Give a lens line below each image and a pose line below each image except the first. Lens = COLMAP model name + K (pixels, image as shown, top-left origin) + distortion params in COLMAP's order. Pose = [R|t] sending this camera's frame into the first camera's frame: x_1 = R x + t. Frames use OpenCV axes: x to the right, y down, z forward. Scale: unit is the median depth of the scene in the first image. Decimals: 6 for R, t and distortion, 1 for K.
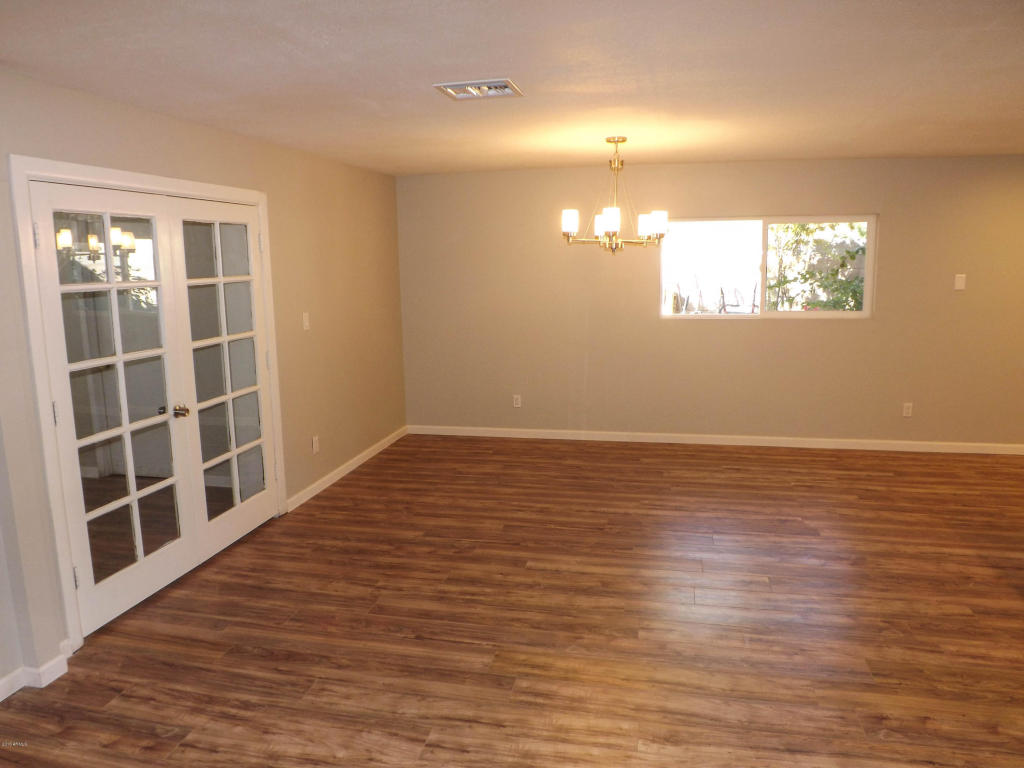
lens RADIAL K [[742.5, 0, 512.0], [0, 742.5, 384.0], [0, 0, 1]] dist [-0.048349, 0.006155]
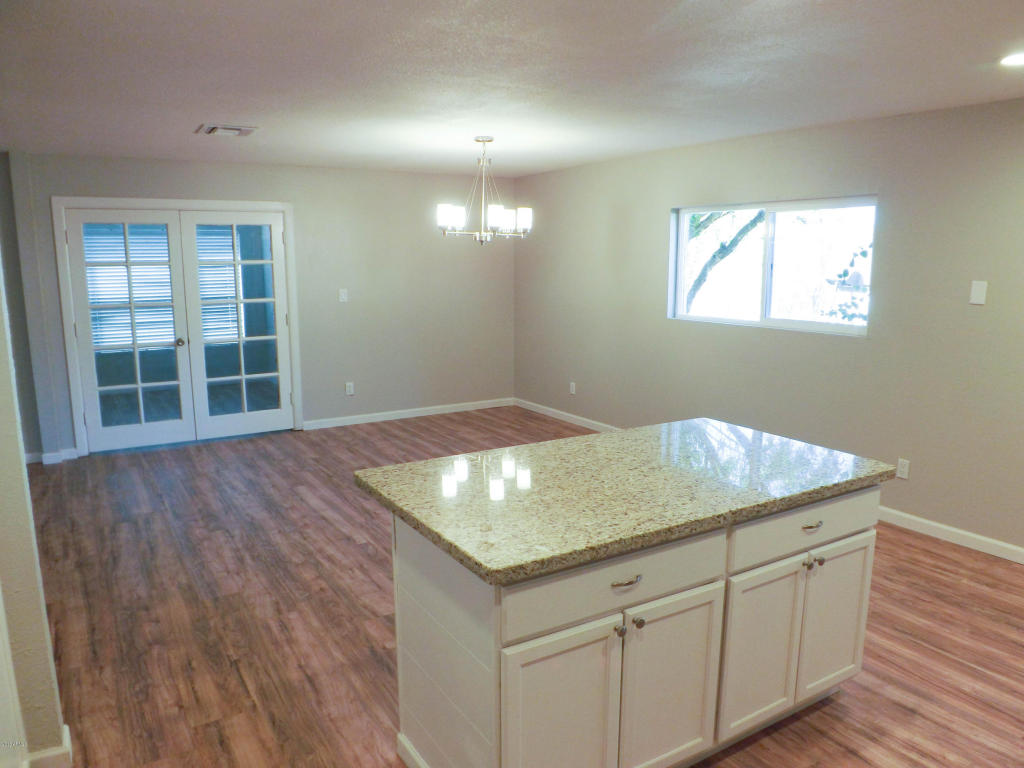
lens RADIAL K [[751.1, 0, 512.0], [0, 751.1, 384.0], [0, 0, 1]] dist [-0.059455, 0.000746]
pose [[0.702073, 0.136214, -0.698956, 0.982688], [-0.131323, 0.989466, 0.060921, -0.051331], [0.699892, 0.049018, 0.712565, 0.275372]]
